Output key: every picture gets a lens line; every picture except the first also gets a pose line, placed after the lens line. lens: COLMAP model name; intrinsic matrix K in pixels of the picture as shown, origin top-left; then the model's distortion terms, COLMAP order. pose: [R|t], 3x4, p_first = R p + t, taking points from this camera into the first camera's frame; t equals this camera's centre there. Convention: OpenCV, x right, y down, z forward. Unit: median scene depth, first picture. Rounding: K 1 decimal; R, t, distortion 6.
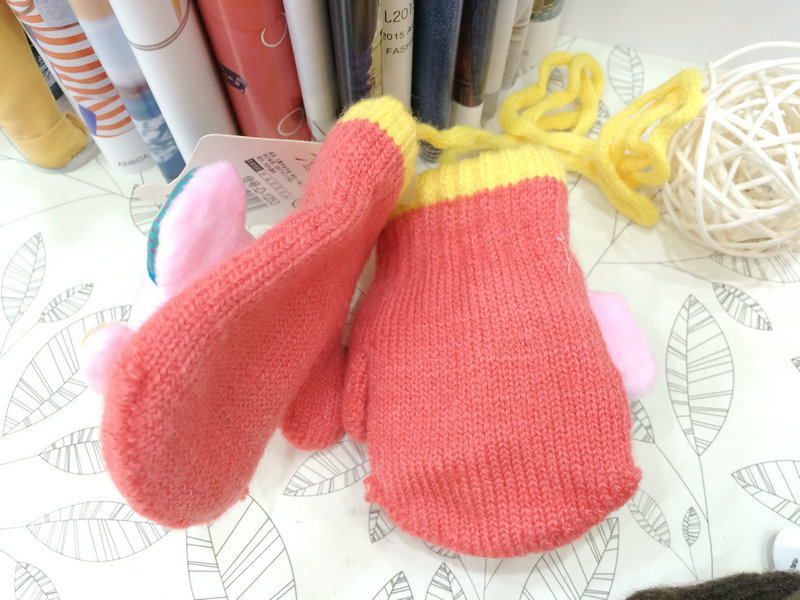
lens RADIAL K [[674.1, 0, 391.4], [0, 674.1, 275.4], [0, 0, 1]] dist [0.046141, -0.084621]
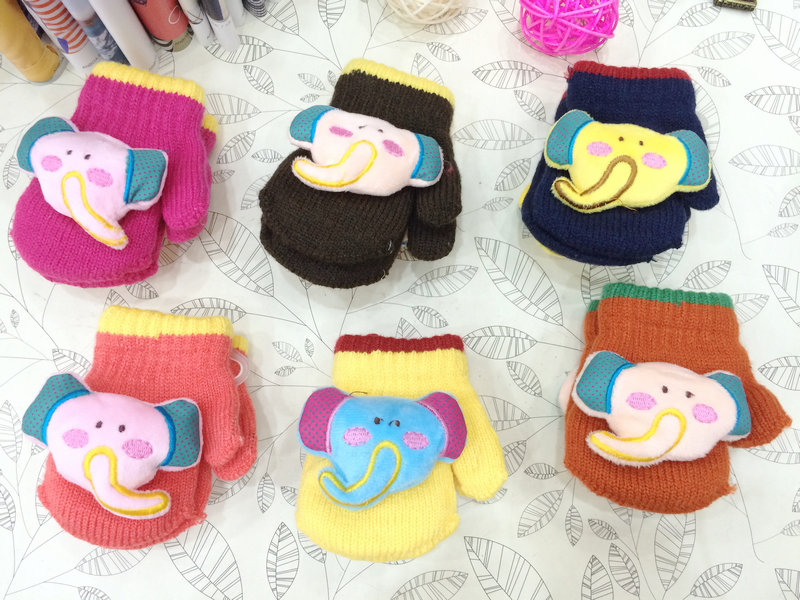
lens RADIAL K [[674.1, 0, 397.1], [0, 674.1, 299.4], [0, 0, 1]] dist [0.046141, -0.084621]
pose [[0.945449, -0.311183, 0.096393, -0.001588], [0.277714, 0.924568, 0.260864, 0.165991], [-0.170298, -0.219864, 0.960551, -1.003064]]
